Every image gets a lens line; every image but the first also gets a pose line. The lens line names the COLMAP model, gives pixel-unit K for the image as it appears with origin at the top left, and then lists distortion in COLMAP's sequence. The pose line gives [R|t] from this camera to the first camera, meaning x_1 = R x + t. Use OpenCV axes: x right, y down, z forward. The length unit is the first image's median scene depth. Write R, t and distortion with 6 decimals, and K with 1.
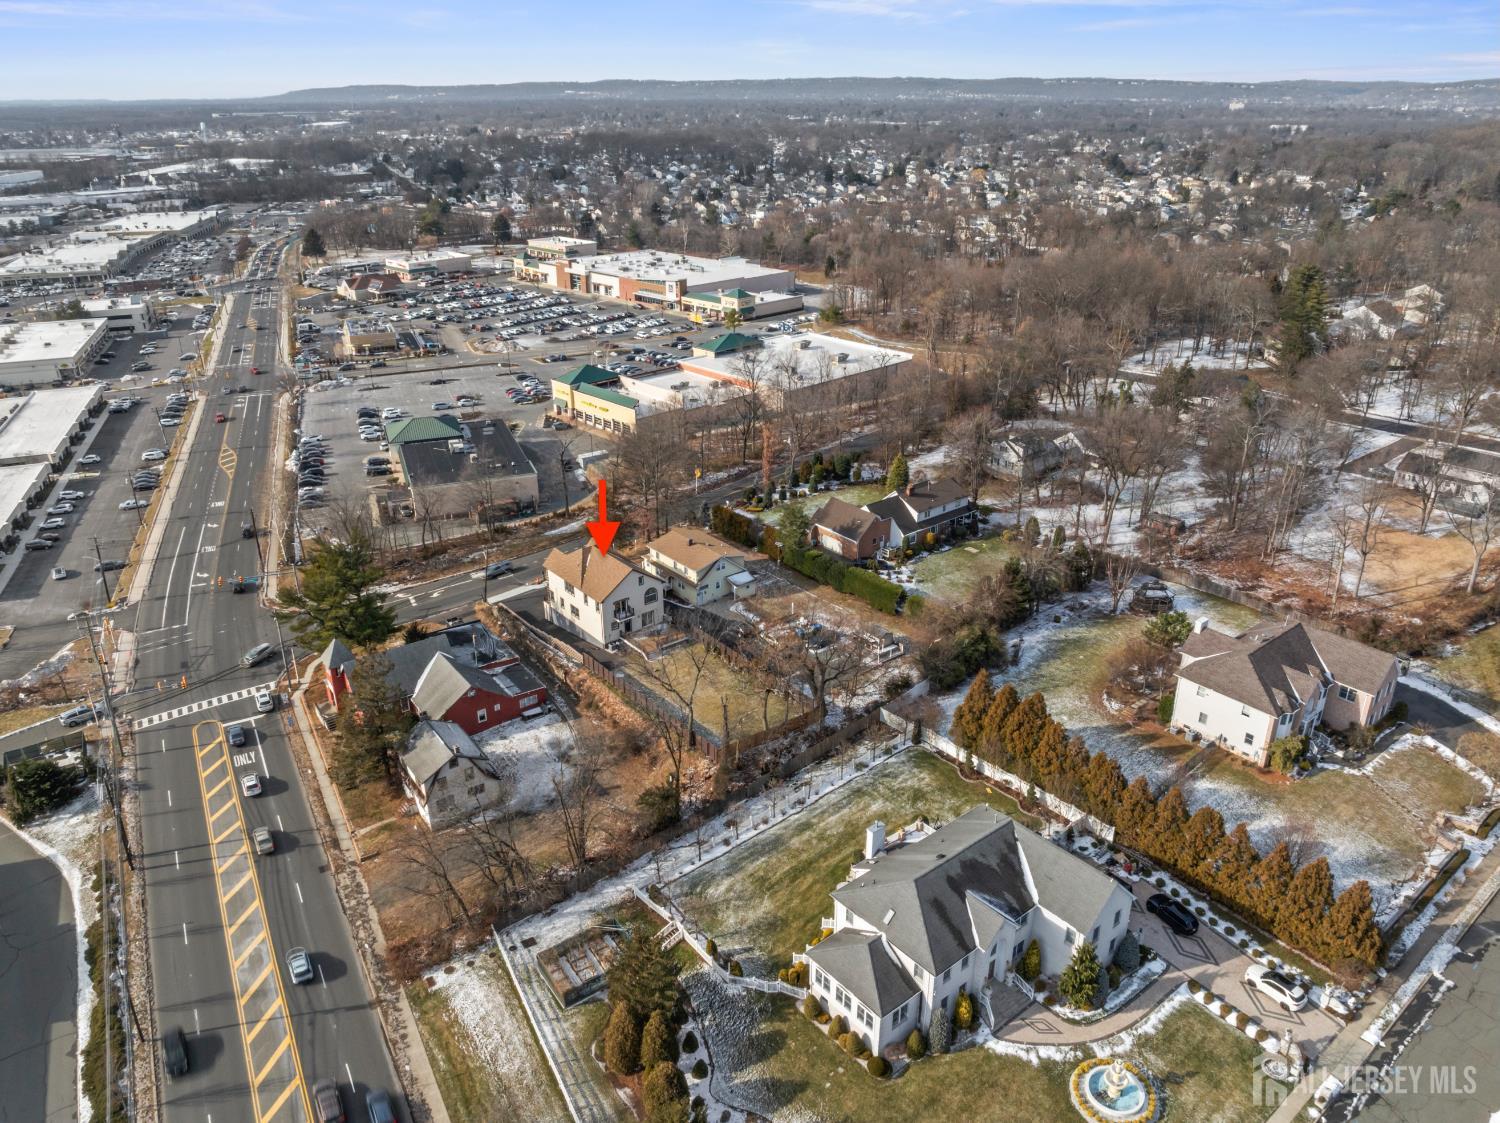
lens RADIAL K [[1071.6, 0, 752.6], [0, 1071.6, 556.3], [0, 0, 1]] dist [-0.042273, 0.005368]
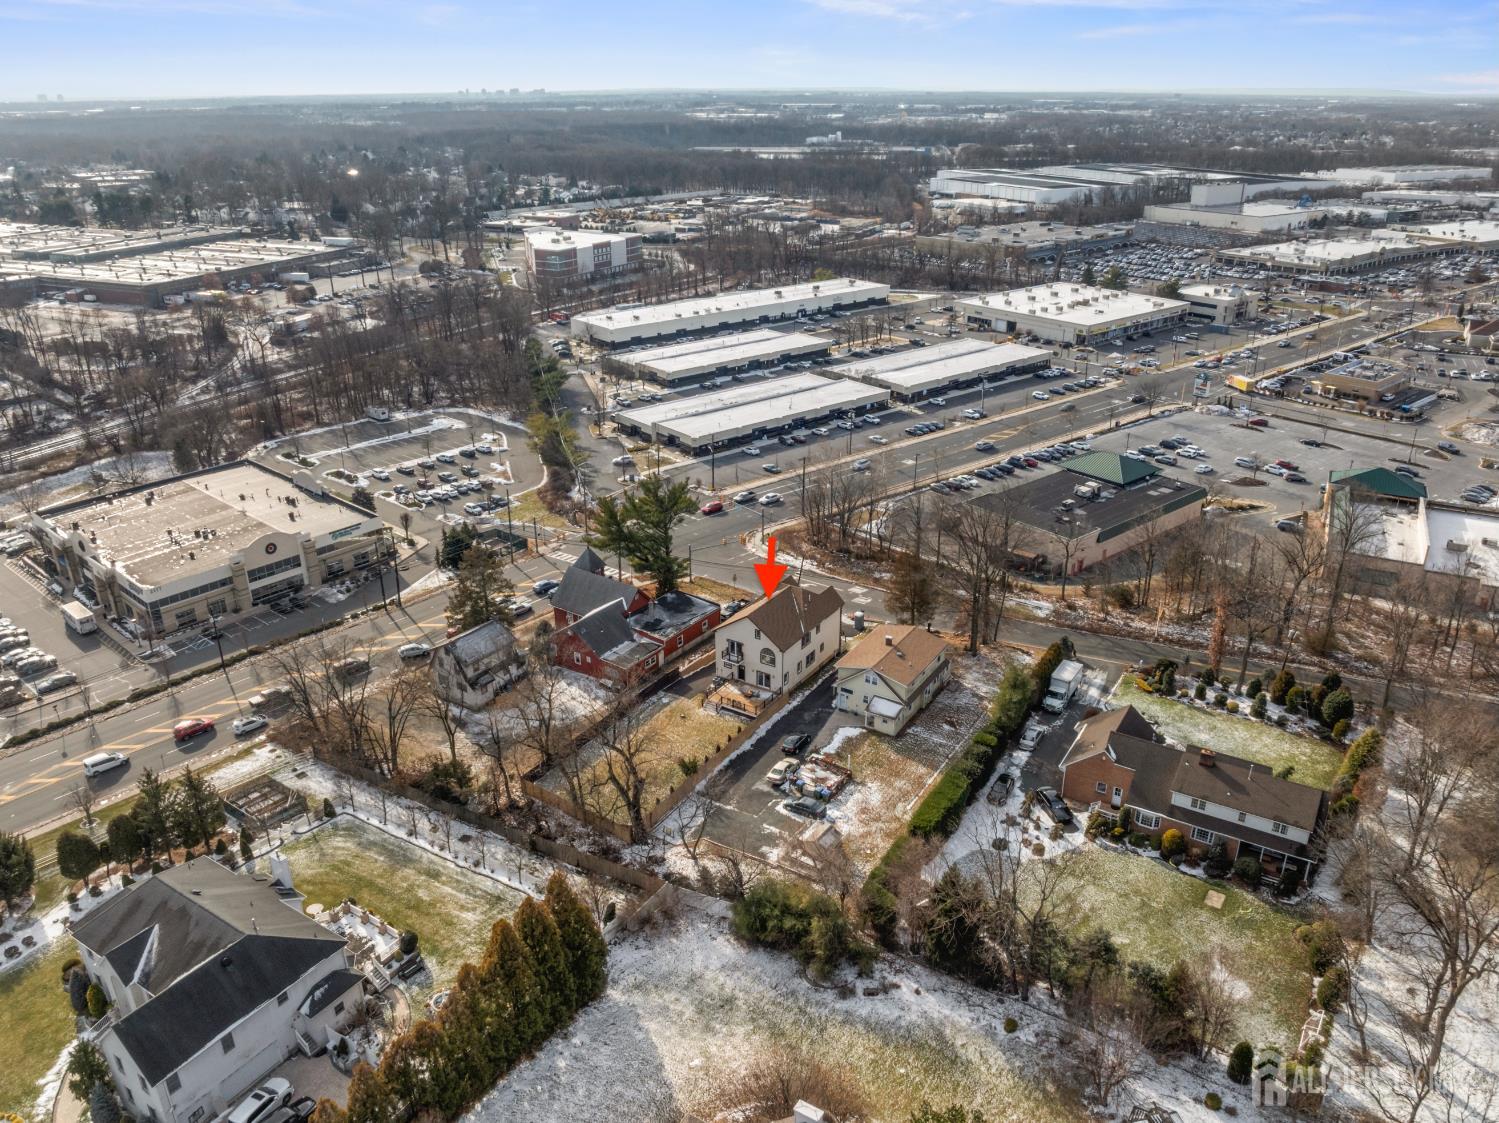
lens RADIAL K [[1087.4, 0, 749.5], [0, 1087.4, 561.5], [0, 0, 1]] dist [-0.029198, -0.001878]
pose [[0.324308, 0.381050, -0.865809, 0.561294], [-0.380499, 0.890517, 0.249400, -0.218052], [0.866051, 0.248557, 0.433791, 0.501280]]
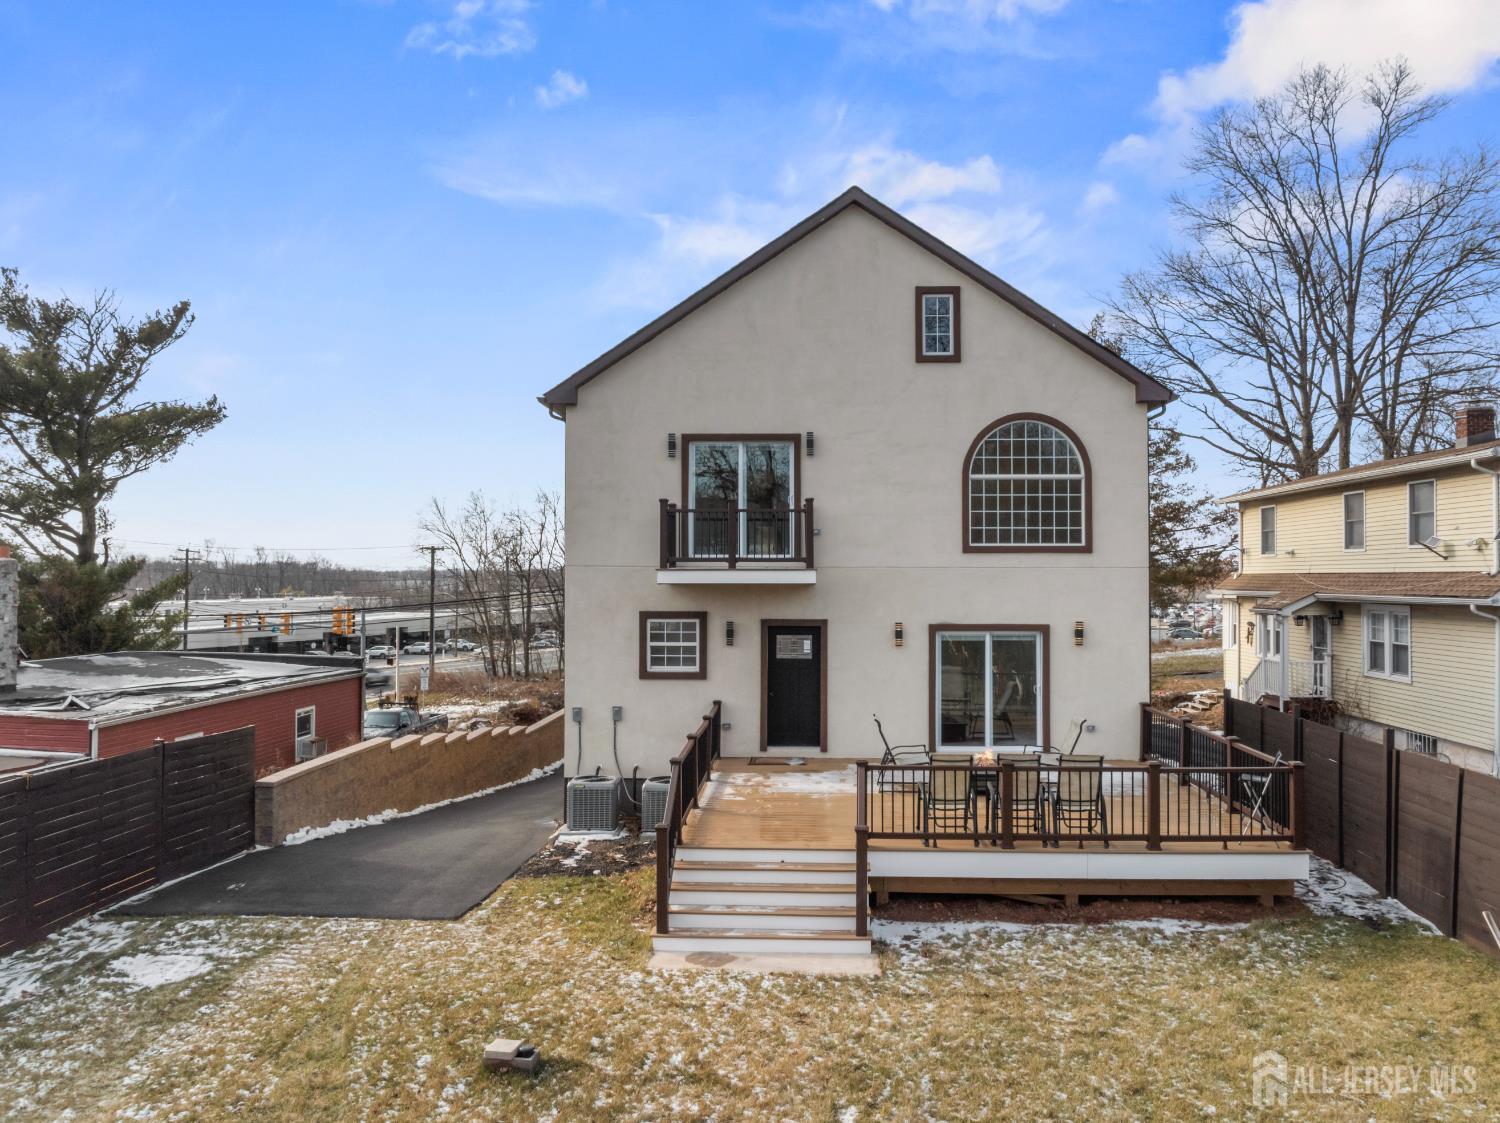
lens RADIAL K [[1071.6, 0, 752.6], [0, 1071.6, 556.3], [0, 0, 1]] dist [-0.042273, 0.005368]
pose [[0.754279, -0.007834, -0.656507, -0.035819], [-0.271114, 0.906980, -0.322313, 0.080186], [0.597964, 0.421102, 0.681992, 0.783599]]
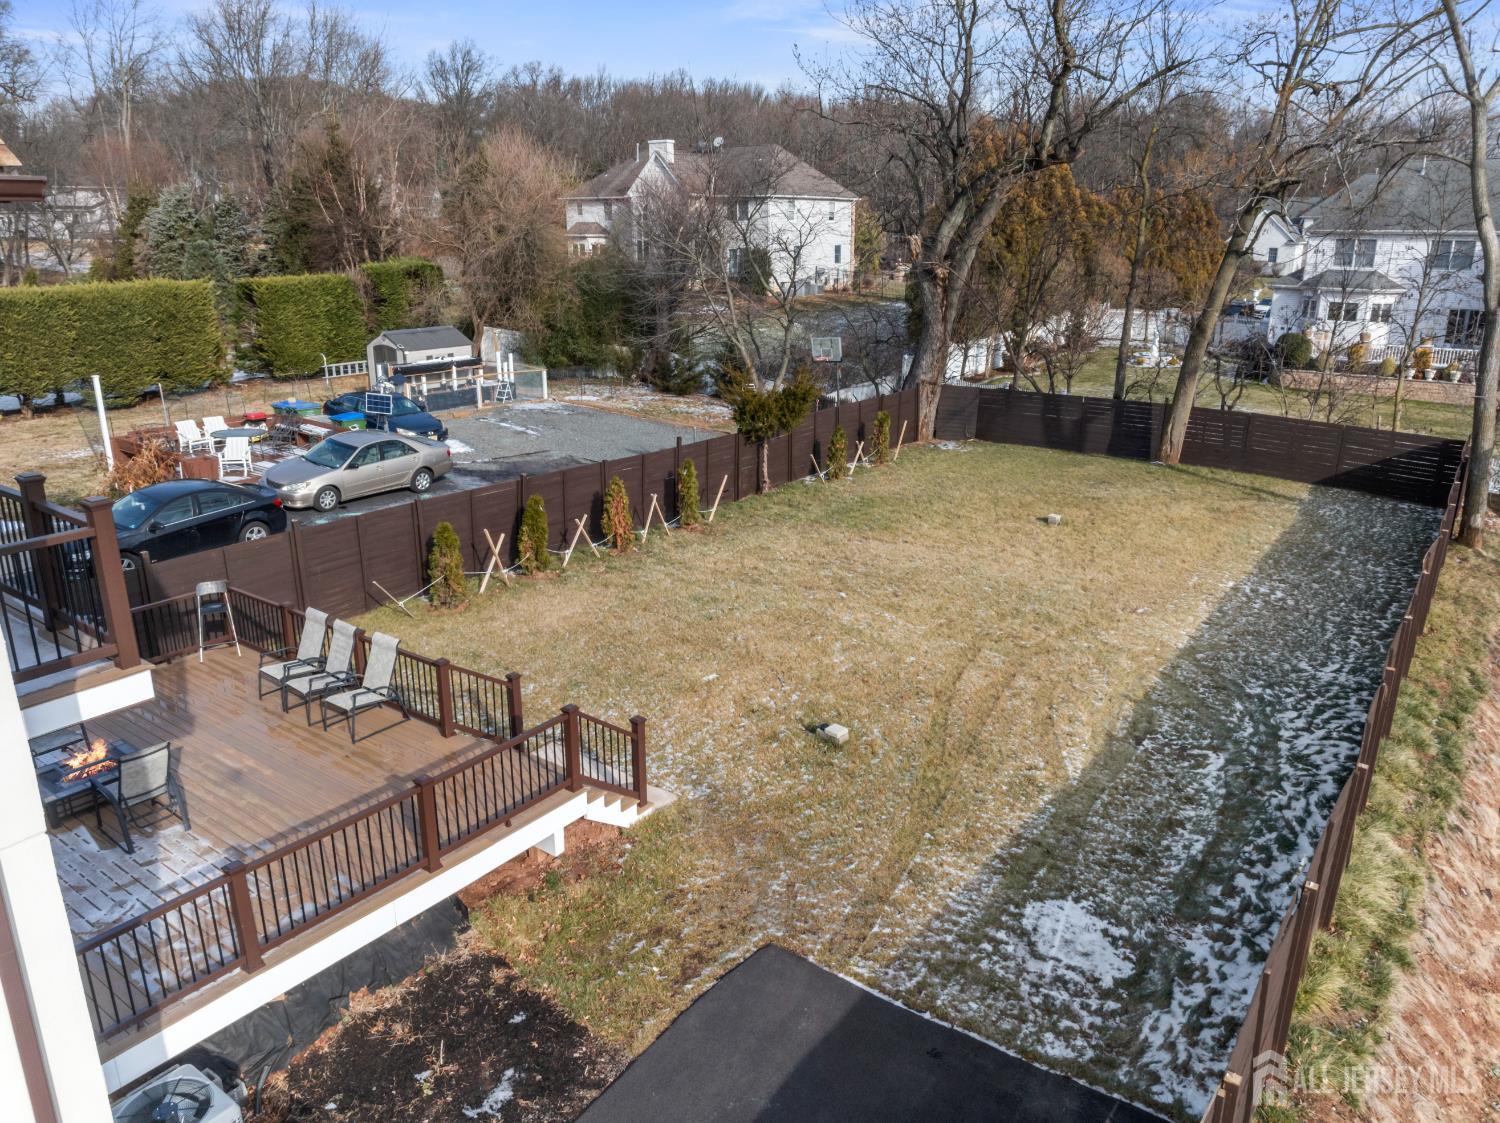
lens RADIAL K [[1071.6, 0, 752.6], [0, 1071.6, 556.3], [0, 0, 1]] dist [-0.042273, 0.005368]
pose [[-0.265489, -0.283498, 0.921490, -0.149379], [0.391777, 0.841594, 0.371792, 0.042367], [-0.880923, 0.459726, -0.112366, 0.828803]]
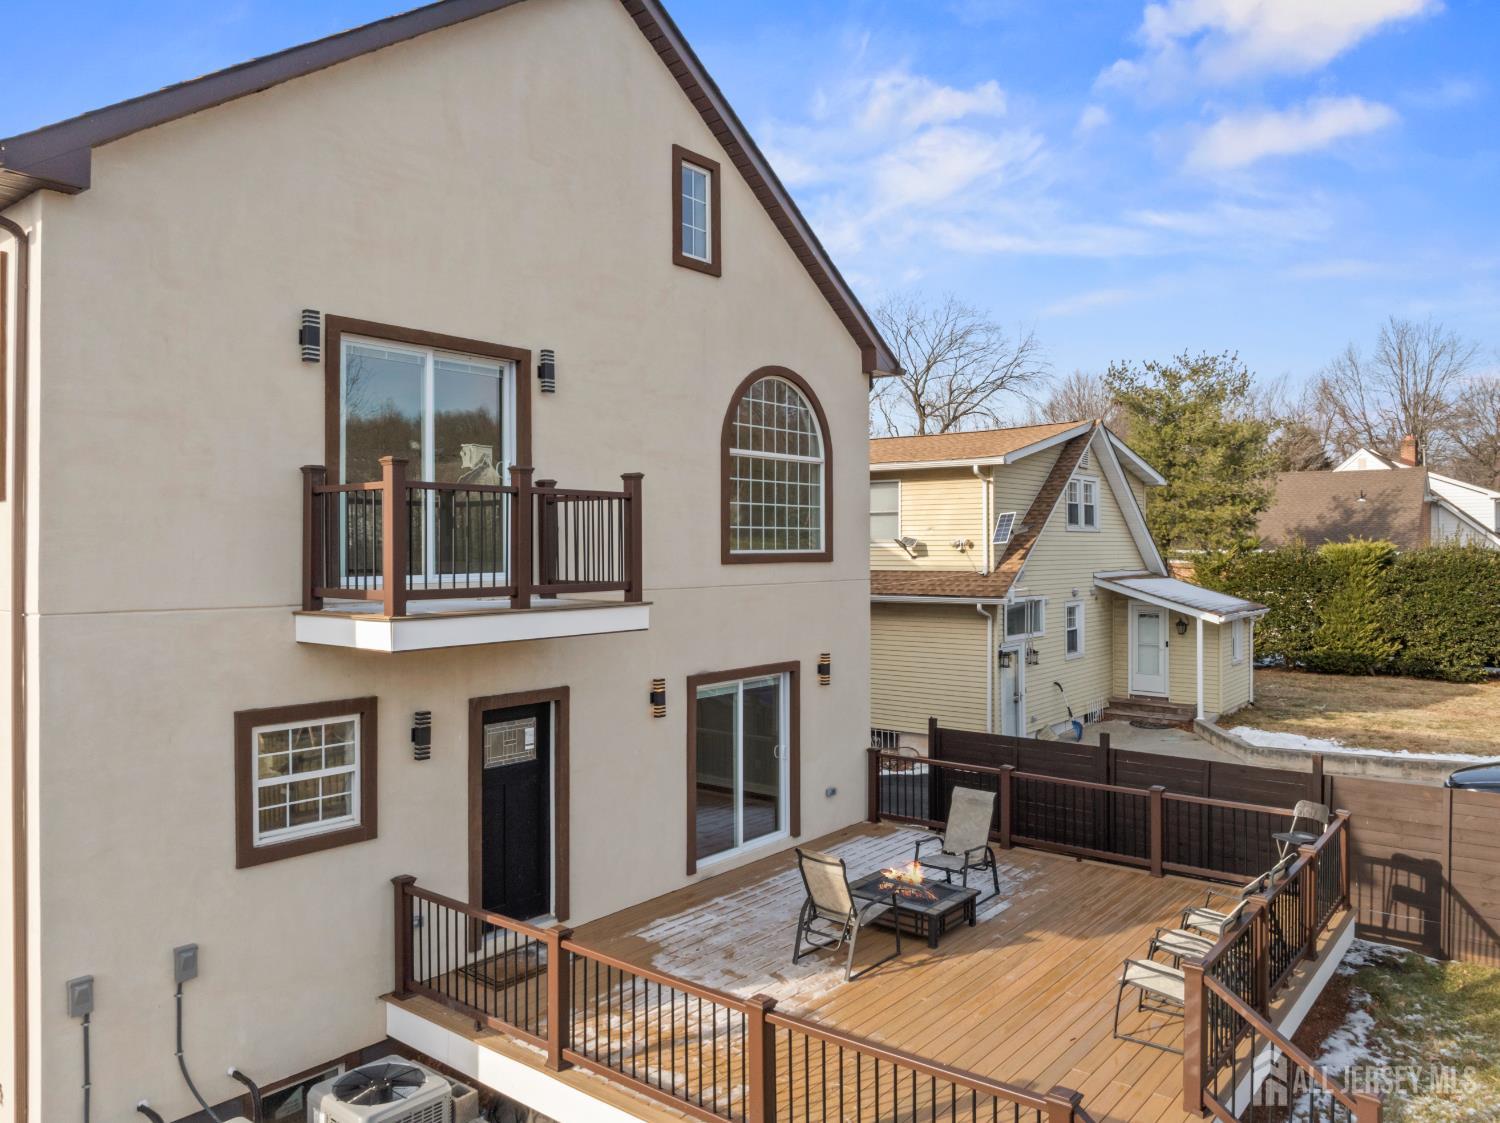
lens RADIAL K [[1079.0, 0, 759.3], [0, 1079.0, 534.3], [0, 0, 1]] dist [-0.036895, -0.007883]
pose [[0.973495, 0.002394, 0.228697, -0.102921], [0.093796, 0.907807, -0.408765, 0.067668], [-0.208591, 0.419381, 0.883521, 0.803864]]
